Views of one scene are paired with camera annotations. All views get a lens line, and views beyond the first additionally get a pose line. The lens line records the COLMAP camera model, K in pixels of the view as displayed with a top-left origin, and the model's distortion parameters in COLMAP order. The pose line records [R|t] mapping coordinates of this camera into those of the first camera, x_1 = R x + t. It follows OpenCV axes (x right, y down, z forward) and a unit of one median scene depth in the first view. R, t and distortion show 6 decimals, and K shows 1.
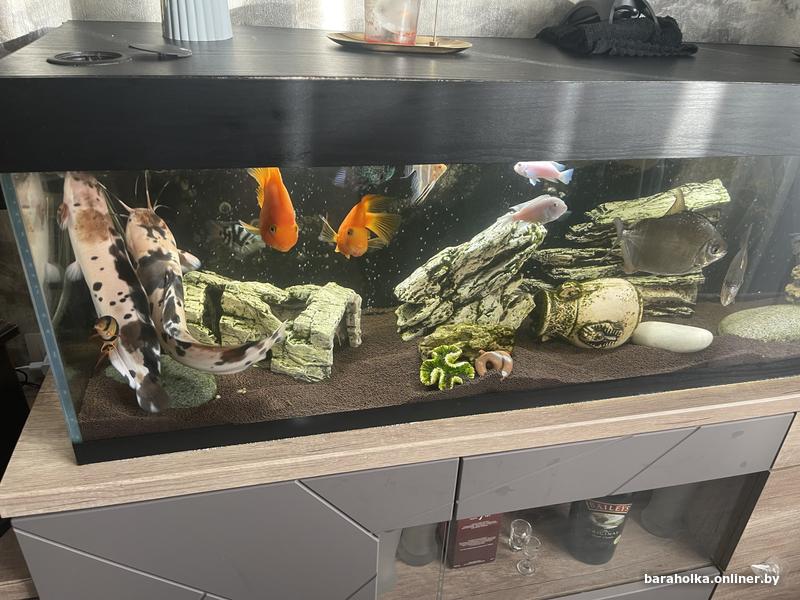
lens RADIAL K [[619.7, 0, 407.9], [0, 619.7, 296.0], [0, 0, 1]] dist [0.067605, -0.102729]
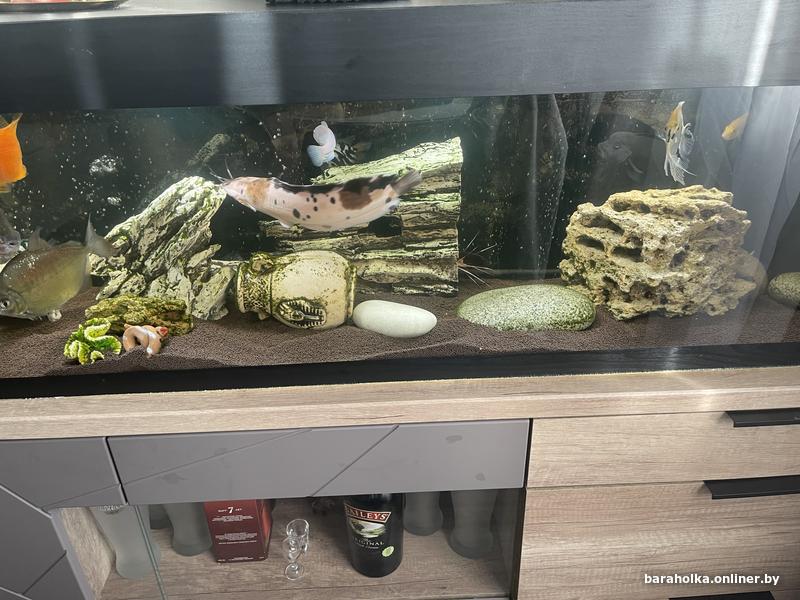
lens RADIAL K [[619.7, 0, 420.2], [0, 619.7, 272.9], [0, 0, 1]] dist [0.067605, -0.102729]
pose [[0.975365, 0.024870, -0.219191, 0.711506], [-0.029741, 0.999378, -0.018947, 0.015421], [0.218583, 0.024999, 0.975498, 0.178394]]
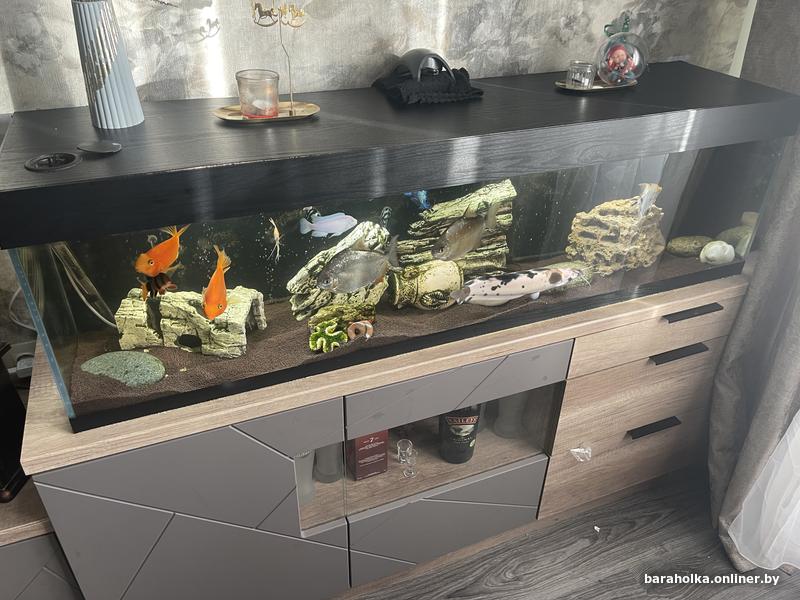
lens RADIAL K [[619.7, 0, 400.3], [0, 619.7, 298.5], [0, 0, 1]] dist [0.067605, -0.102729]
pose [[0.988174, -0.109755, 0.107080, 0.080984], [0.102788, 0.992337, 0.068567, -0.051383], [-0.113785, -0.056749, 0.991883, -0.422662]]
